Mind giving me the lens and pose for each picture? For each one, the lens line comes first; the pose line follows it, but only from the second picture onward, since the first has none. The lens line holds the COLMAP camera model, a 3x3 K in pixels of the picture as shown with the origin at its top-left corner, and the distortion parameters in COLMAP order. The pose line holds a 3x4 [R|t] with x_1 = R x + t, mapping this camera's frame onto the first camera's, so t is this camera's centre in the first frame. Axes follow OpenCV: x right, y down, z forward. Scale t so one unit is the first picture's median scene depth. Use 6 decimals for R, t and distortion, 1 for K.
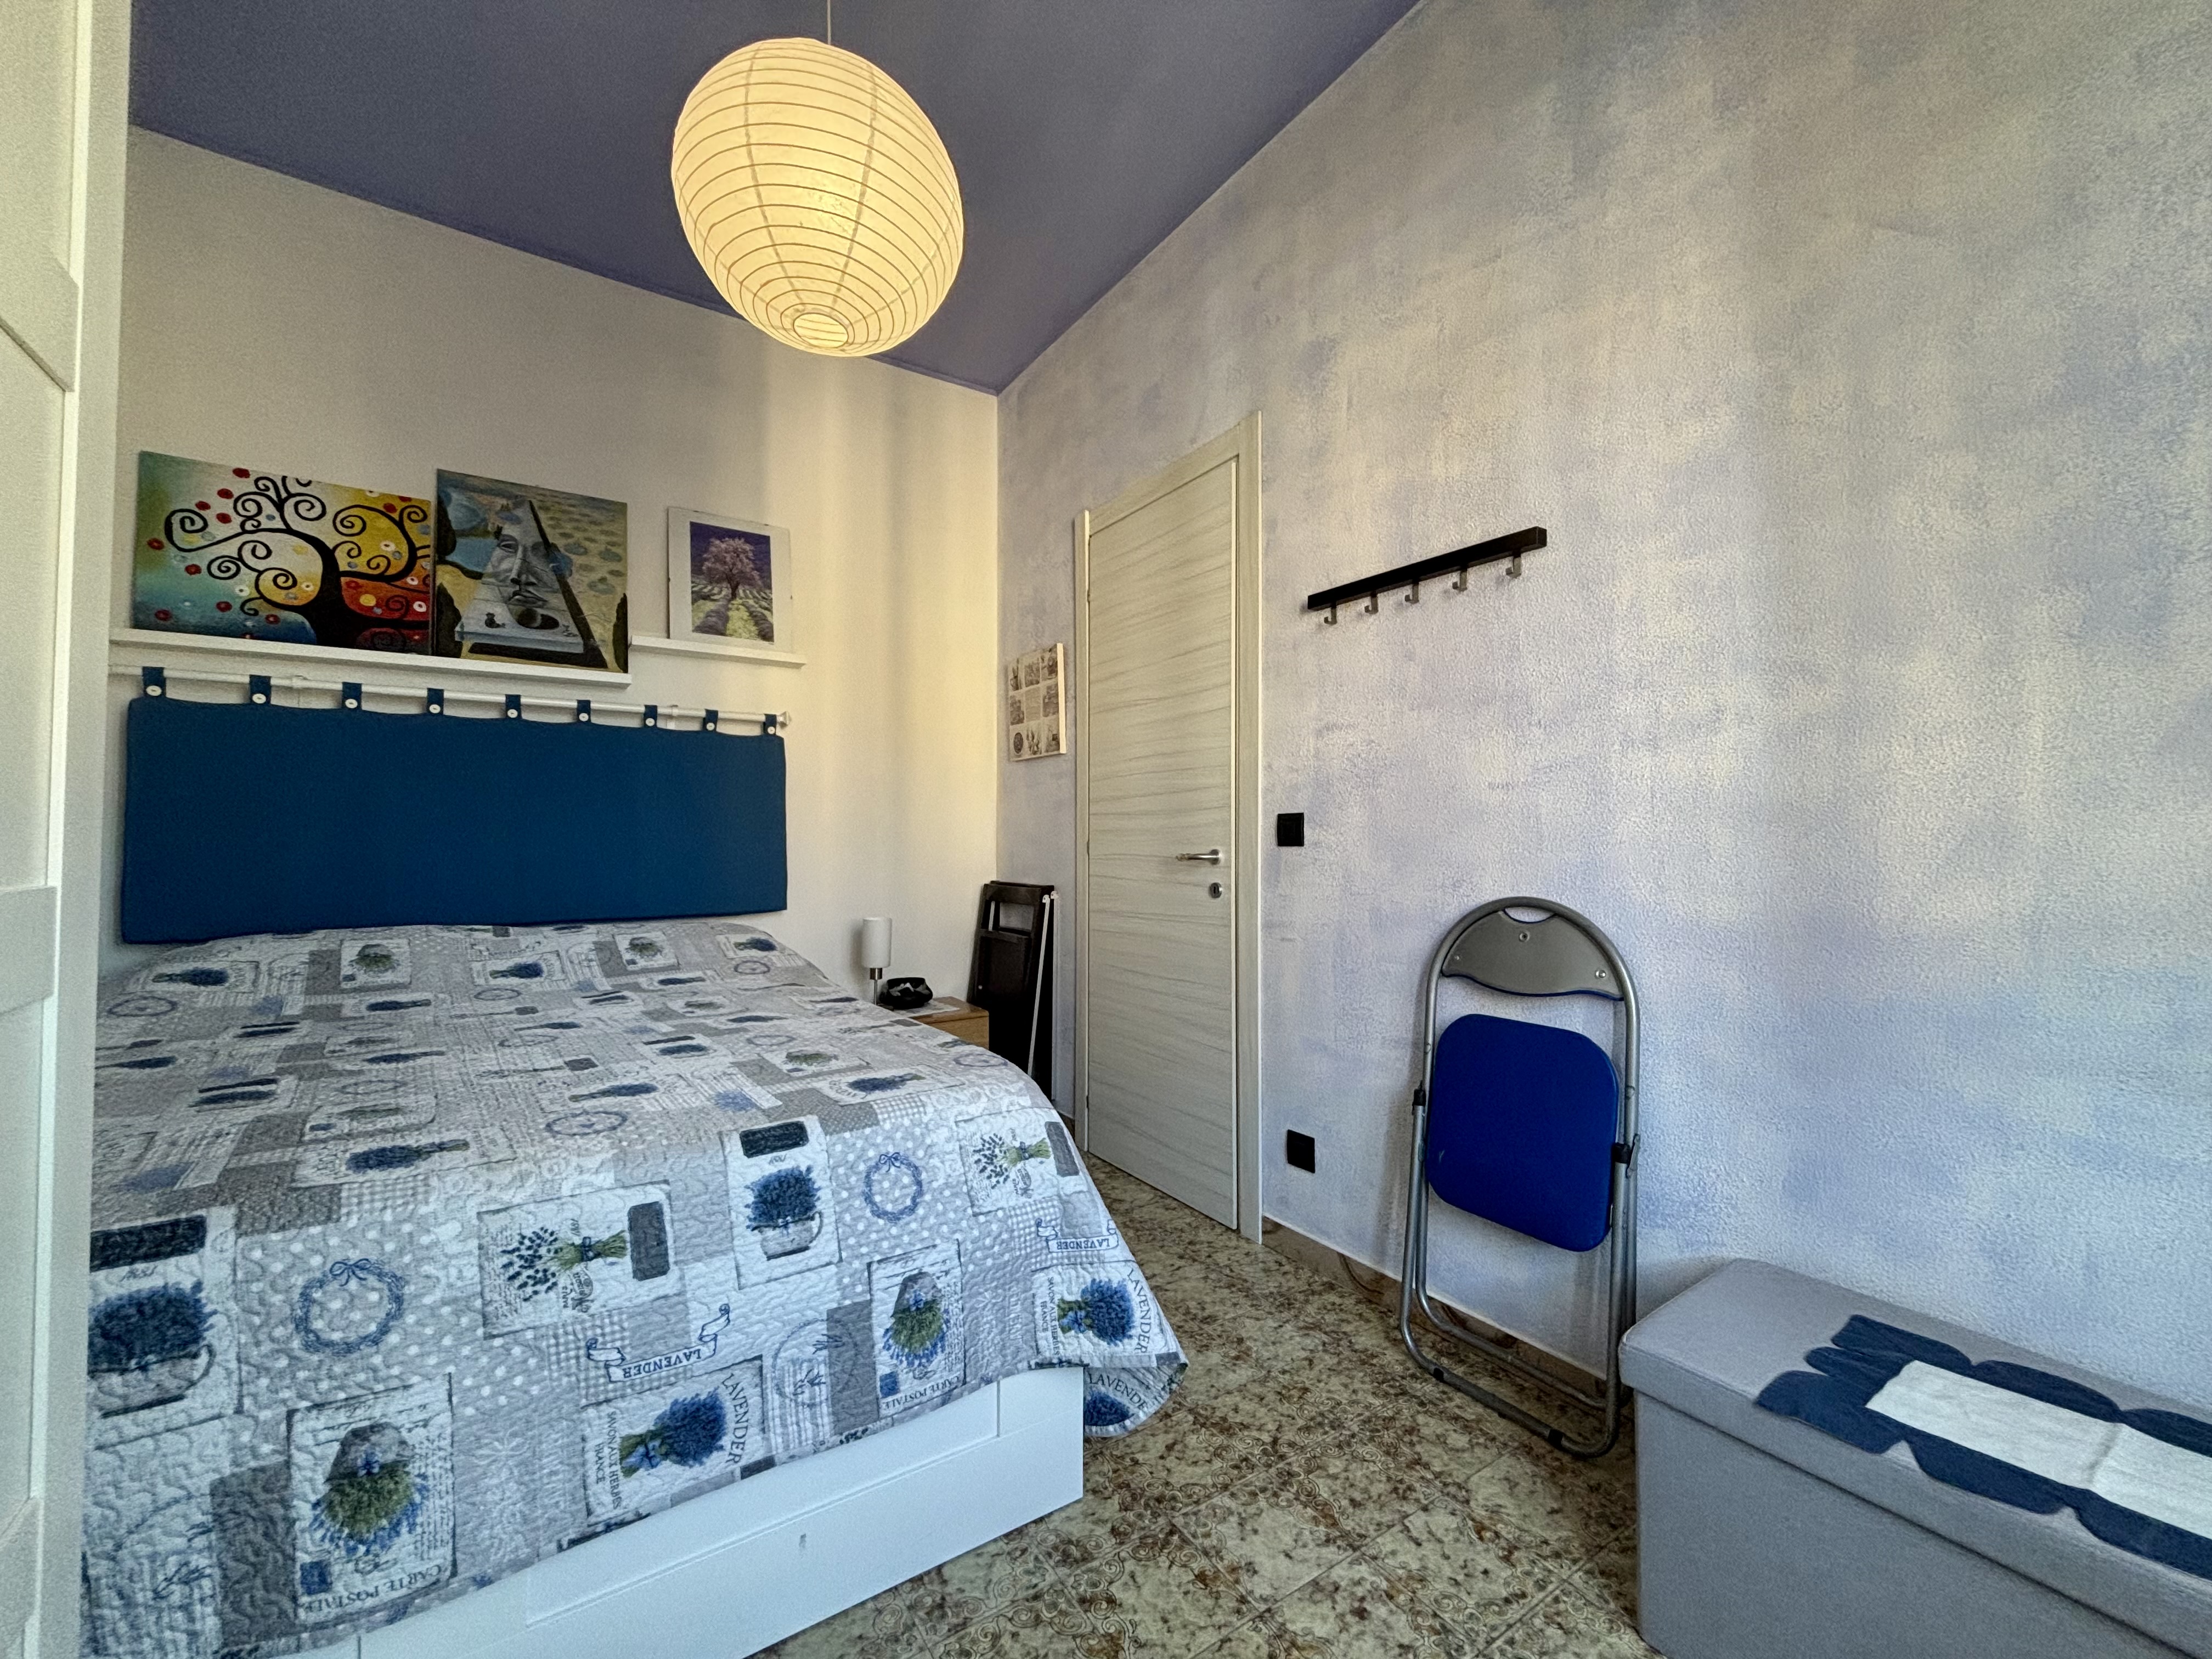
lens RADIAL K [[892.8, 0, 1095.3], [0, 892.8, 840.0], [0, 0, 1]] dist [-0.007181, 0.001052]
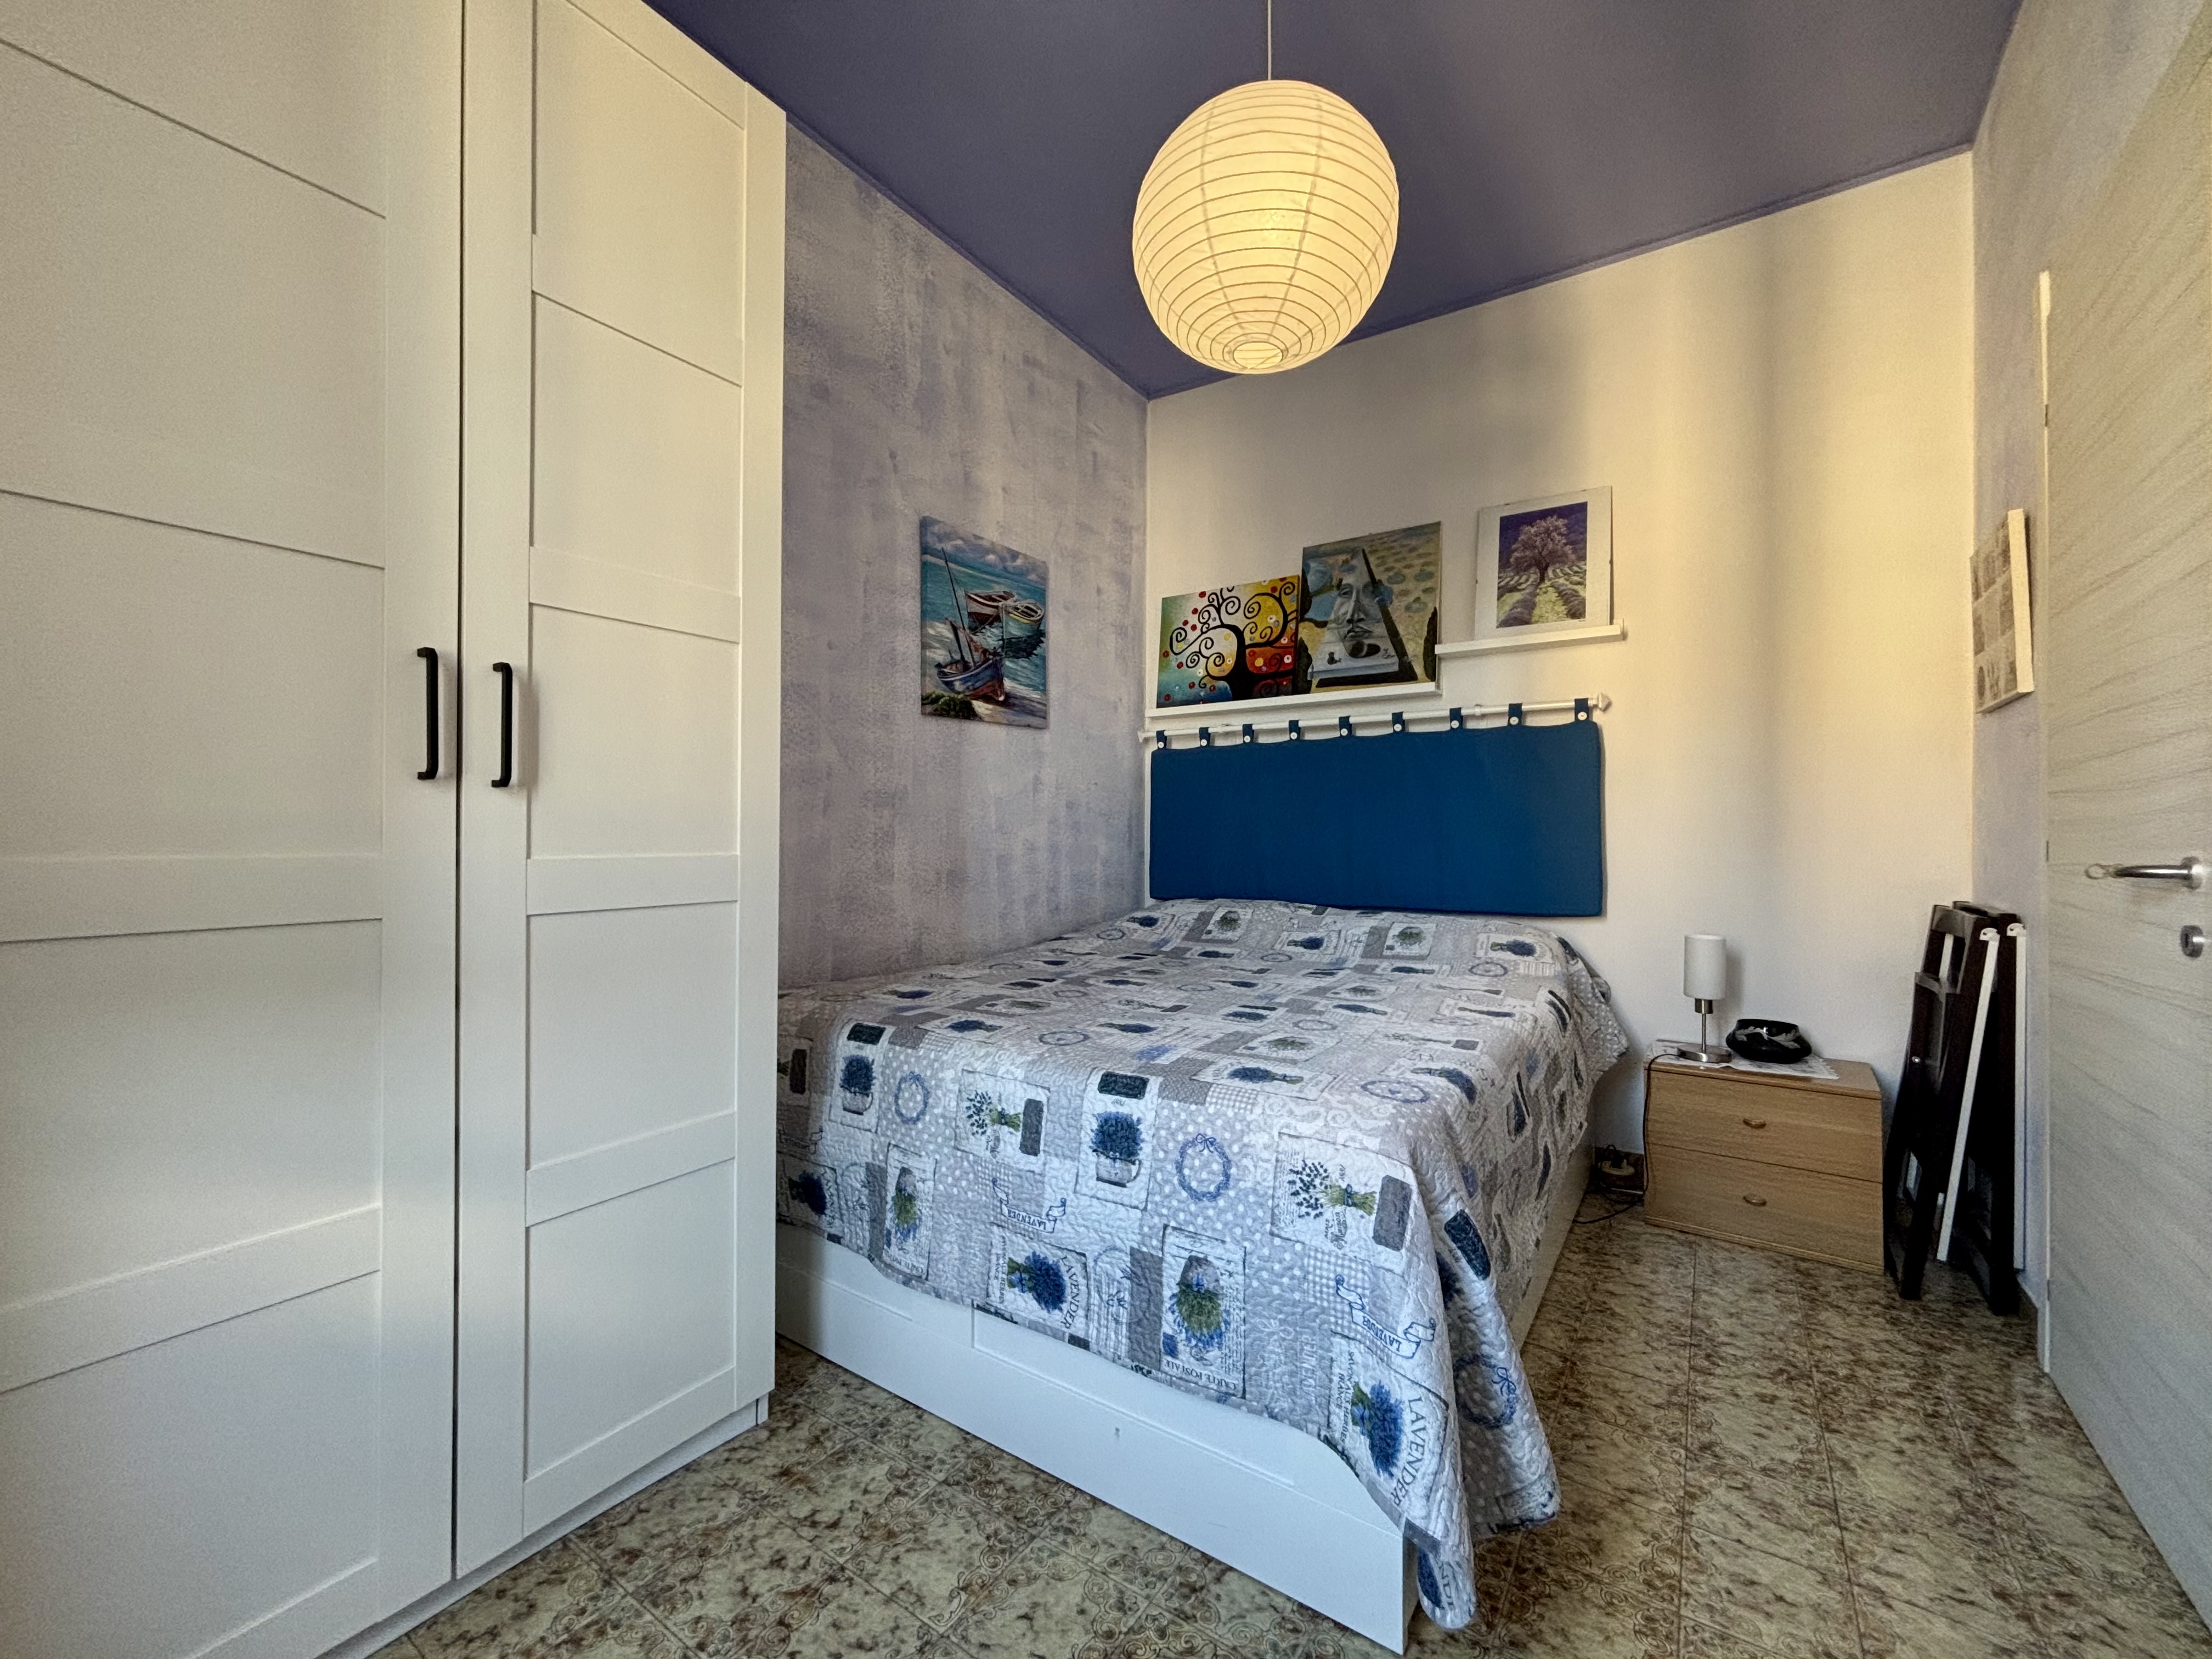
lens RADIAL K [[892.8, 0, 1086.8], [0, 892.8, 838.8], [0, 0, 1]] dist [-0.007181, 0.001052]
pose [[0.371038, -0.000274, -0.928618, 0.376022], [-0.002036, 0.999997, -0.001109, 0.003109], [0.928616, 0.002302, 0.371036, 0.264696]]
